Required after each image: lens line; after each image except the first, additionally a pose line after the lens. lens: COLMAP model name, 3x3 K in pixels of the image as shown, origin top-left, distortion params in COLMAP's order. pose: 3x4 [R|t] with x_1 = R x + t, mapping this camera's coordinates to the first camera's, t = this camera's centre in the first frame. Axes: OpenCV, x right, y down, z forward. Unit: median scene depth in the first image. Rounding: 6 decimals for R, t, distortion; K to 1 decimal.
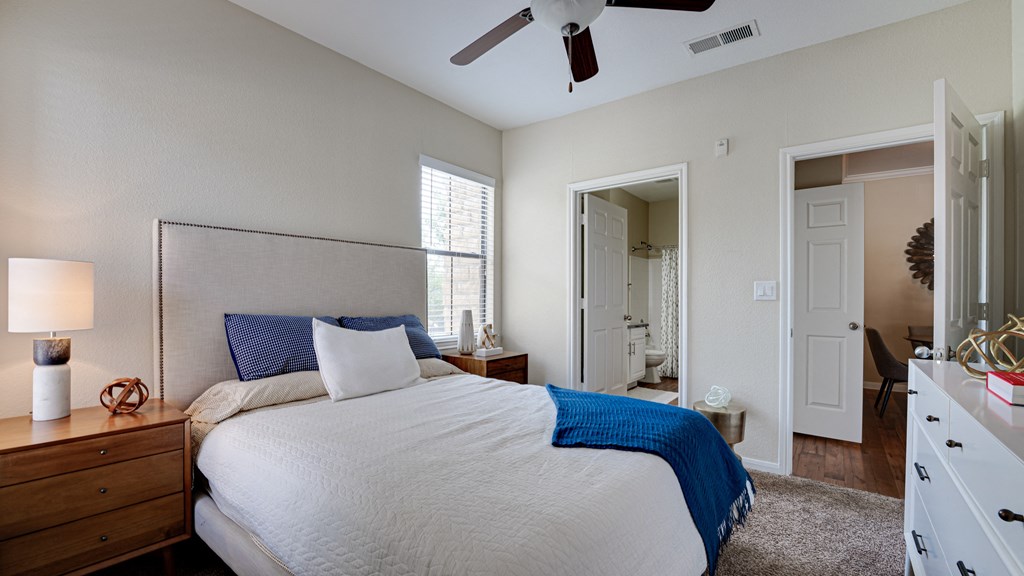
lens RADIAL K [[417.8, 0, 512.0], [0, 417.8, 288.0], [0, 0, 1]] dist [-0.015231, -0.000139]
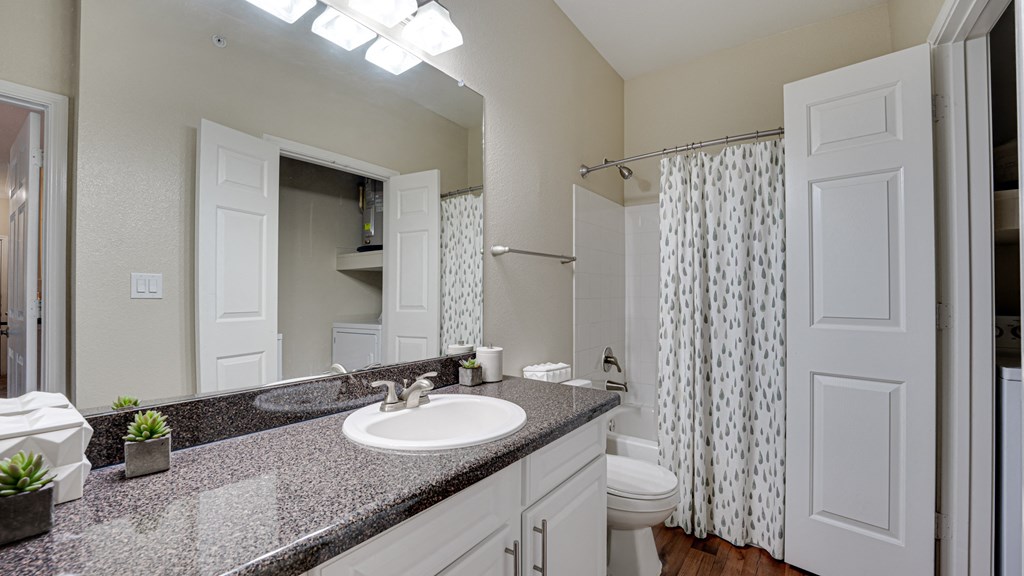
lens RADIAL K [[417.8, 0, 512.0], [0, 417.8, 288.0], [0, 0, 1]] dist [-0.015231, -0.000139]
pose [[0.999210, -0.008285, 0.038872, 0.224291], [0.007930, 0.999925, 0.009282, 0.013167], [-0.038946, -0.008967, 0.999201, 0.663083]]
